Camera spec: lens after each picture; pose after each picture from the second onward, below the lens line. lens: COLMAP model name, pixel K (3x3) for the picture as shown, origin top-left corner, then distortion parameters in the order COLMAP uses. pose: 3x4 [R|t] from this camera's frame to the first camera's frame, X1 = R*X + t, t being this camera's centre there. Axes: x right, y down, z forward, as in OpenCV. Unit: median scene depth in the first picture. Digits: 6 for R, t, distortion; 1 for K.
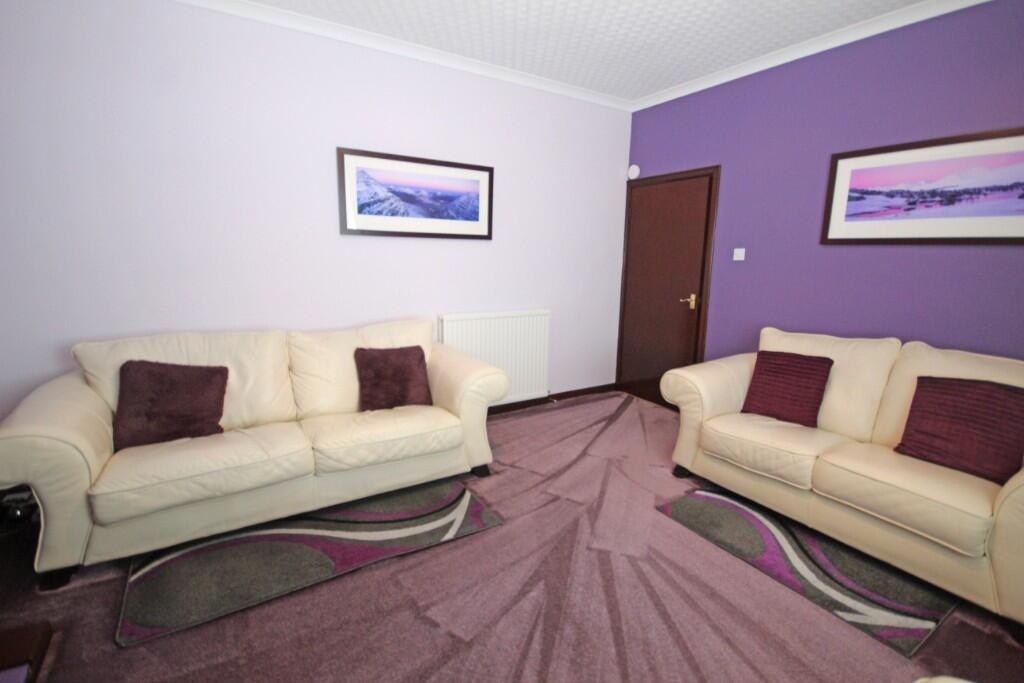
lens RADIAL K [[476.1, 0, 518.0], [0, 476.1, 341.1], [0, 0, 1]] dist [0.017150, -0.011783]
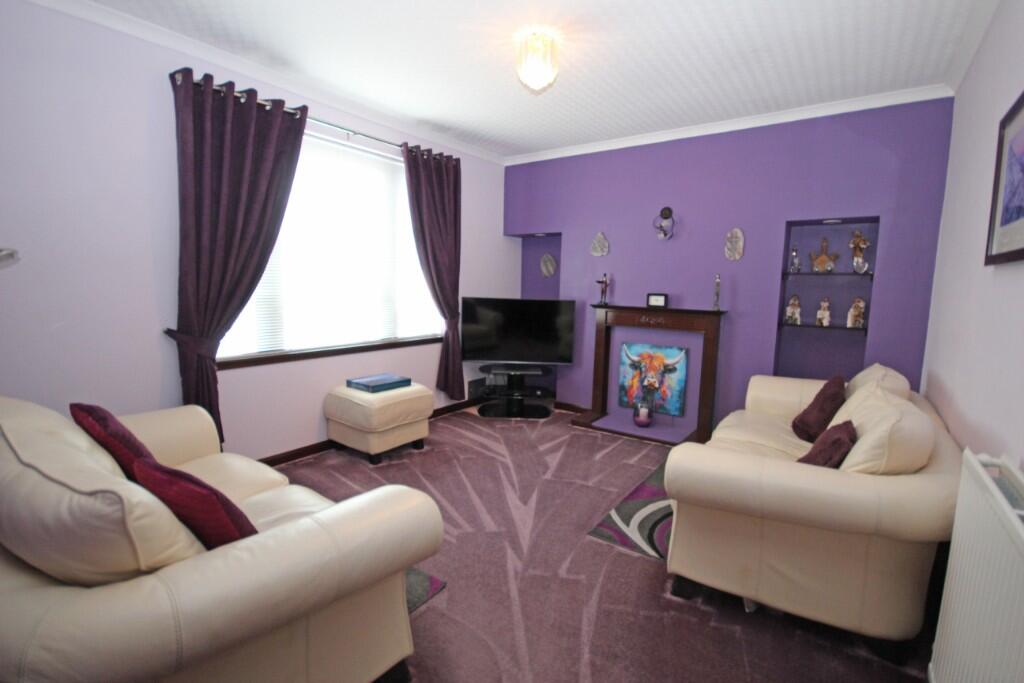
lens RADIAL K [[468.1, 0, 523.9], [0, 468.1, 341.1], [0, 0, 1]] dist [0.000440, -0.010548]
pose [[-0.913377, 0.008834, -0.407020, 0.444350], [-0.111668, 0.955984, 0.271340, -0.254275], [0.391501, 0.293287, -0.872187, 1.484904]]
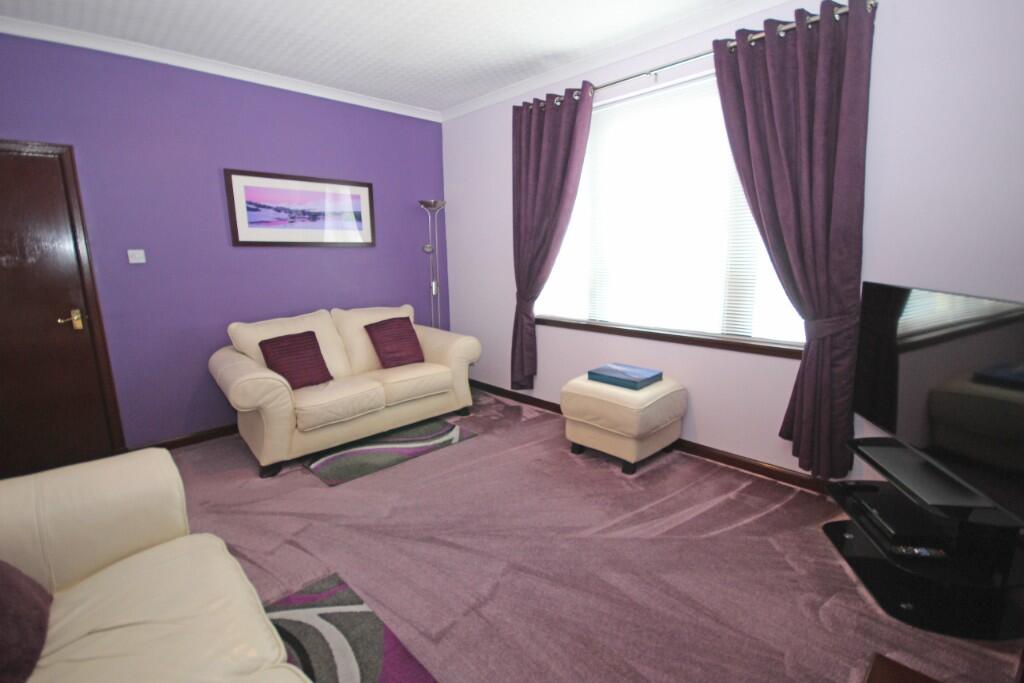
lens RADIAL K [[476.1, 0, 518.0], [0, 476.1, 341.1], [0, 0, 1]] dist [0.017150, -0.011783]
pose [[-0.205201, -0.190052, 0.960090, -0.723538], [0.190478, 0.954453, 0.229647, -0.127425], [-0.960006, 0.230000, -0.159654, 0.628330]]
